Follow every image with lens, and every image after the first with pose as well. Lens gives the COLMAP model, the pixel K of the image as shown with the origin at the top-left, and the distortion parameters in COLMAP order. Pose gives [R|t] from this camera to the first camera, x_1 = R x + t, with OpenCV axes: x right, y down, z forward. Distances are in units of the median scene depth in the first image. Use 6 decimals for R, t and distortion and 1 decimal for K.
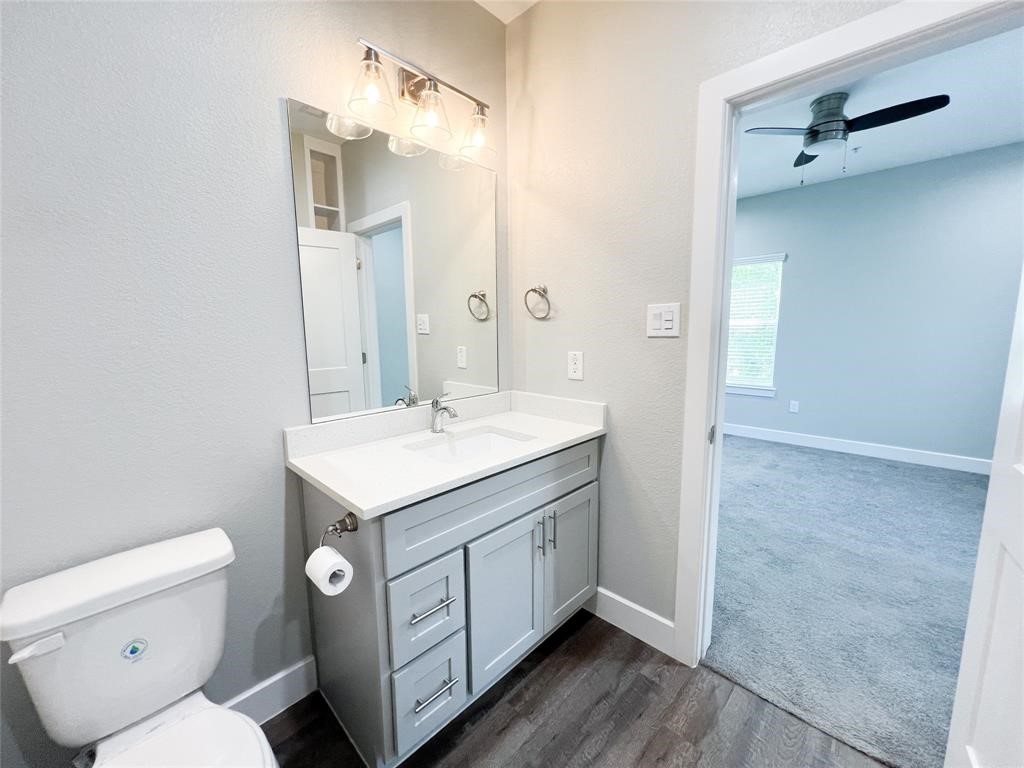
lens RADIAL K [[409.3, 0, 508.8], [0, 409.3, 381.9], [0, 0, 1]] dist [-0.001690, 0.000506]
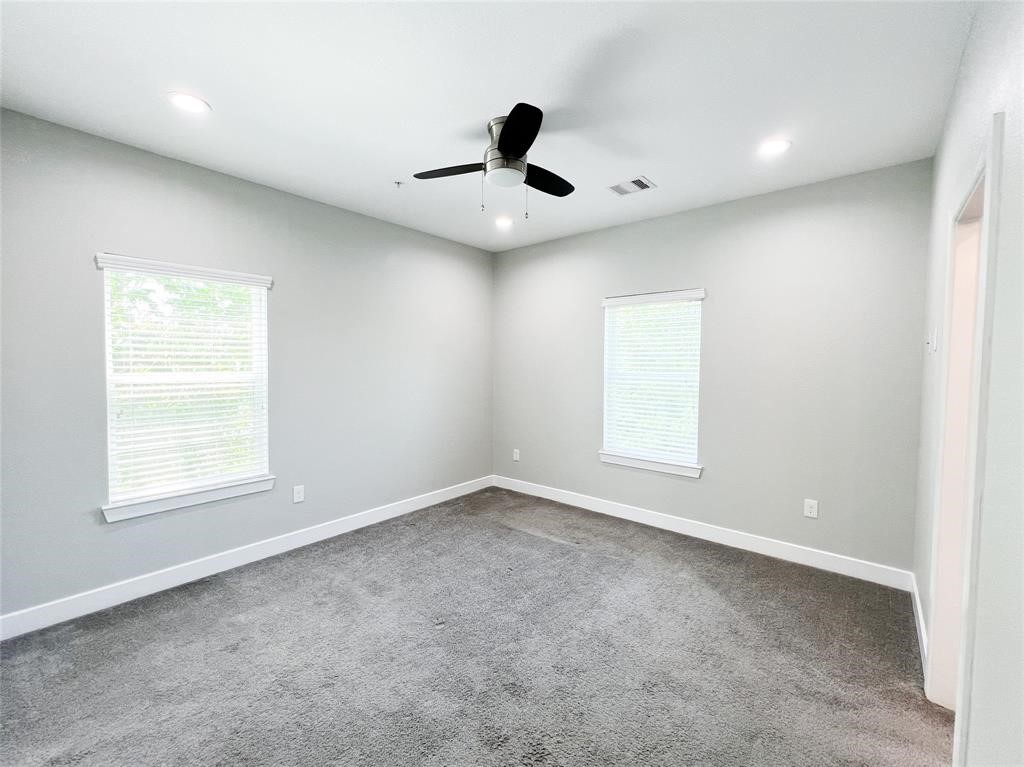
lens RADIAL K [[409.3, 0, 508.8], [0, 409.3, 381.4], [0, 0, 1]] dist [-0.001690, 0.000506]
pose [[-0.086988, -0.013333, 0.996120, -0.052655], [0.125032, 0.991858, 0.024195, -0.117208], [-0.988332, 0.126652, -0.084613, 0.735747]]
